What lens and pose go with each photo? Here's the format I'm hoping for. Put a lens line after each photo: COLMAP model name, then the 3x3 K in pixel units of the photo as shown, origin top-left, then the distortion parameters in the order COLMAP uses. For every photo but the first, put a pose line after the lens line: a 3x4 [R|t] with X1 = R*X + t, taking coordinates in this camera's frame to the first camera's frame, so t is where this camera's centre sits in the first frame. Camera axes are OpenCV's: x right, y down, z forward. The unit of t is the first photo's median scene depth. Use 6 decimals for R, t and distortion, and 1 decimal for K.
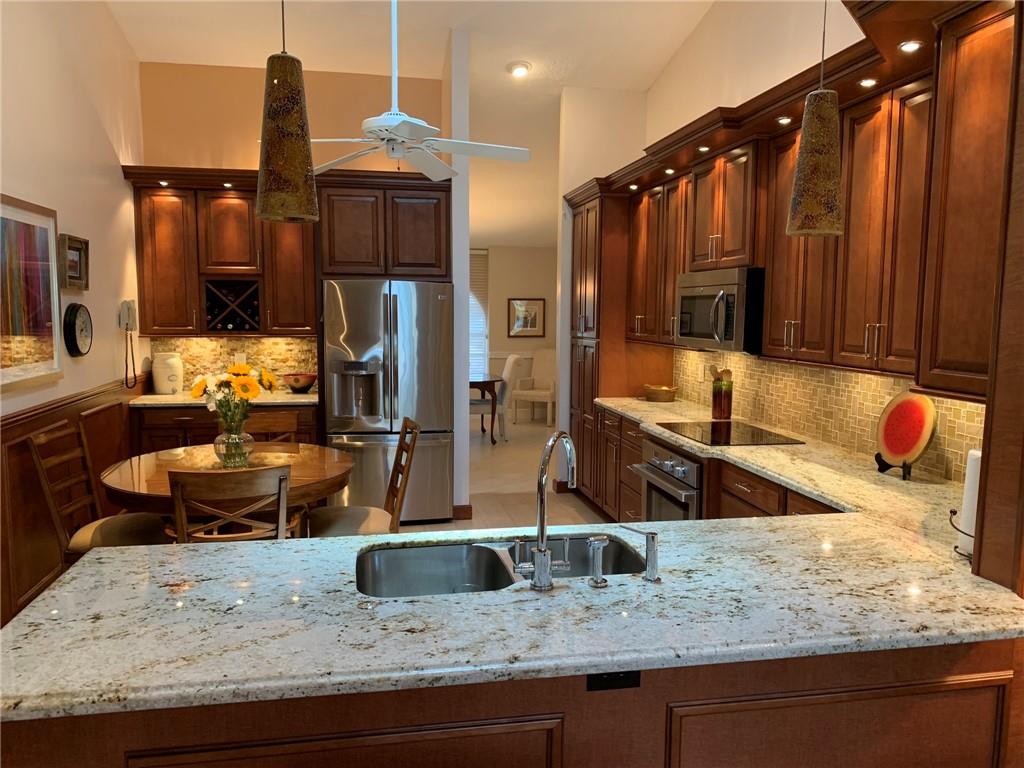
lens RADIAL K [[787.7, 0, 508.7], [0, 787.7, 392.7], [0, 0, 1]] dist [0.007393, 0.003339]
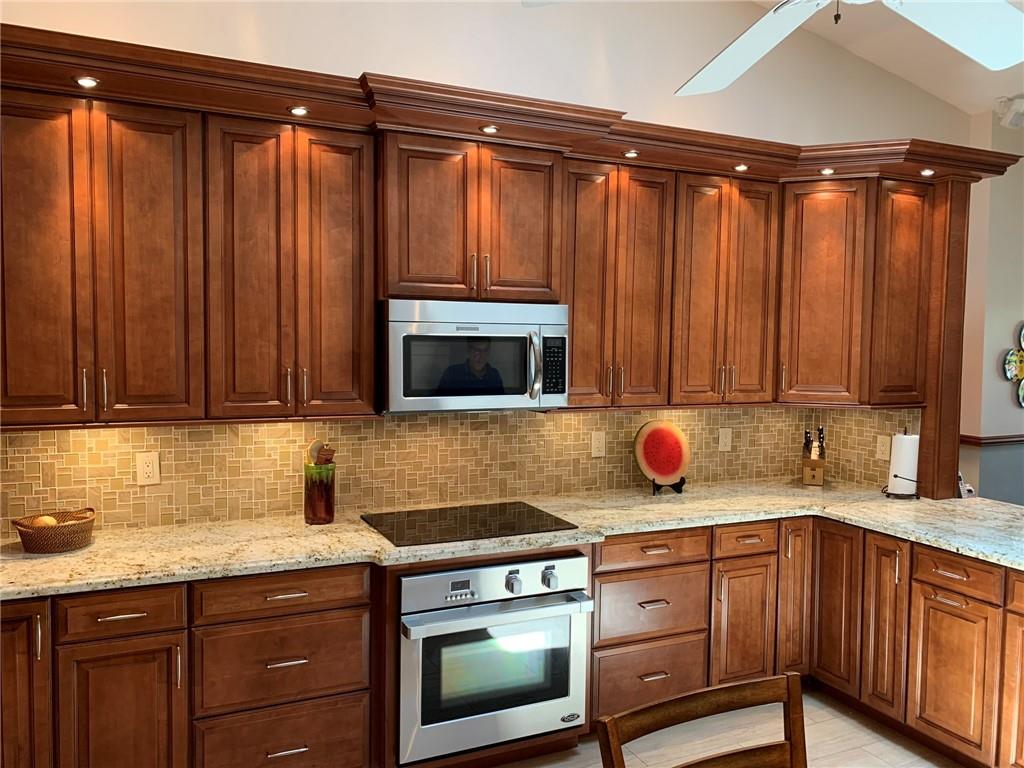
lens RADIAL K [[777.8, 0, 507.7], [0, 777.8, 384.8], [0, 0, 1]] dist [0.055598, -0.068138]
pose [[-0.250029, -0.064179, 0.966109, -0.375360], [0.091086, 0.991817, 0.089460, -0.120081], [-0.963945, 0.110366, -0.242137, 0.988728]]
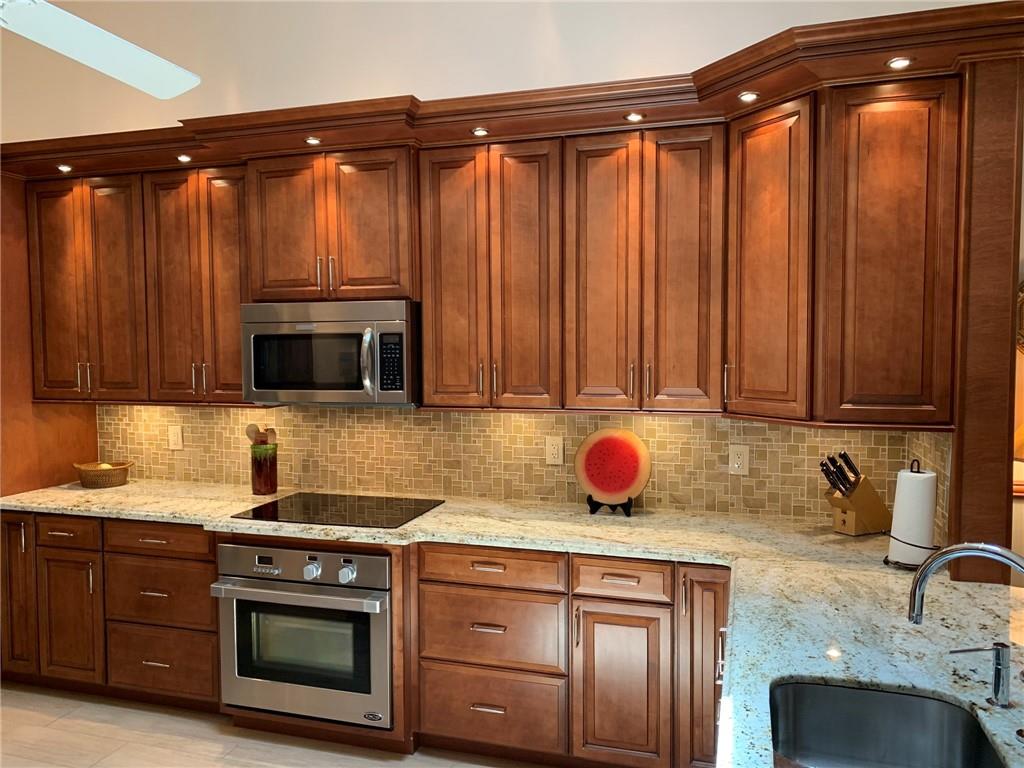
lens RADIAL K [[776.3, 0, 512.0], [0, 776.3, 384.0], [0, 0, 1]] dist [0.052115, -0.080325]
pose [[0.455866, -0.058968, 0.888093, -0.286744], [0.105578, 0.994341, 0.011829, -0.055476], [-0.883765, 0.088371, 0.459511, 0.427116]]
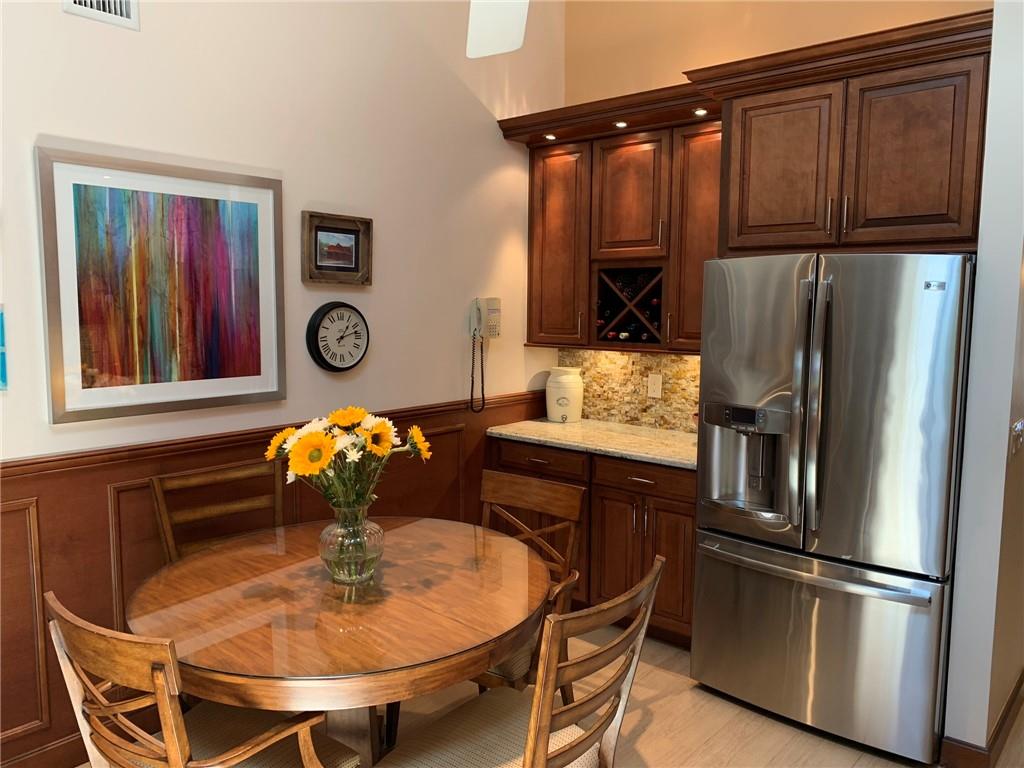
lens RADIAL K [[777.8, 0, 507.7], [0, 777.8, 384.8], [0, 0, 1]] dist [0.055598, -0.068138]
pose [[0.616163, 0.082123, -0.783326, 0.138440], [-0.087161, 0.995550, 0.035811, -0.066531], [0.782781, 0.046209, 0.620579, 0.589945]]
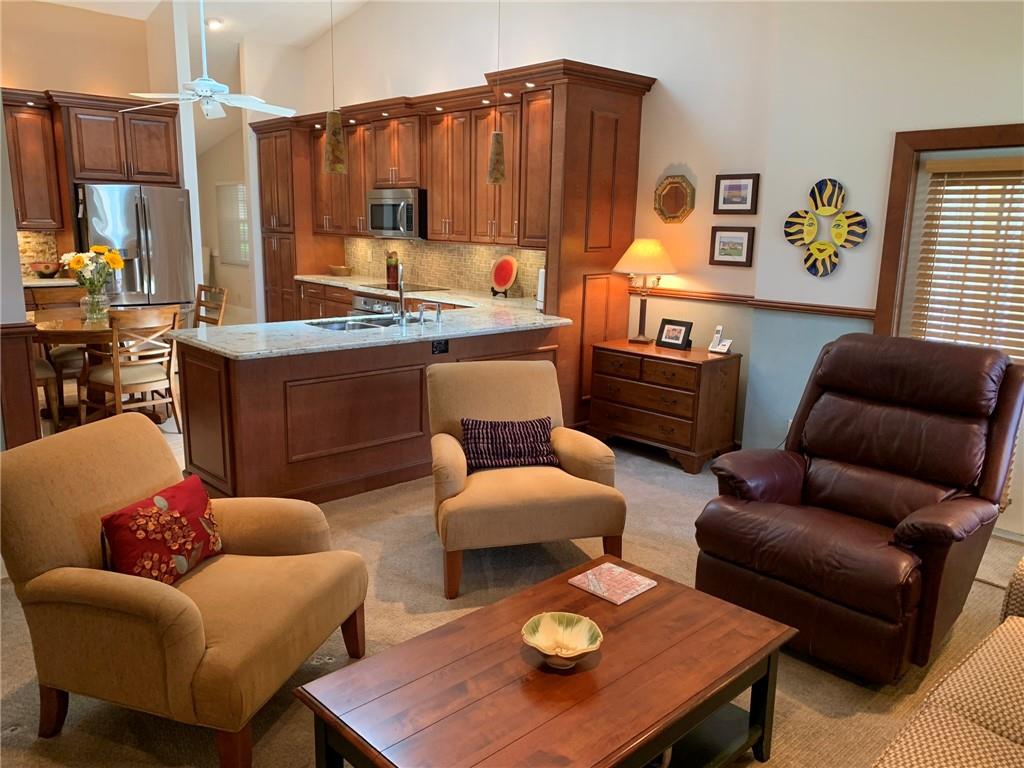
lens RADIAL K [[776.3, 0, 512.0], [0, 776.3, 384.0], [0, 0, 1]] dist [0.052115, -0.080325]
pose [[0.847530, -0.098439, 0.521538, -0.369809], [0.042537, 0.992087, 0.118127, 0.061045], [-0.529040, -0.077932, 0.845011, -0.486227]]
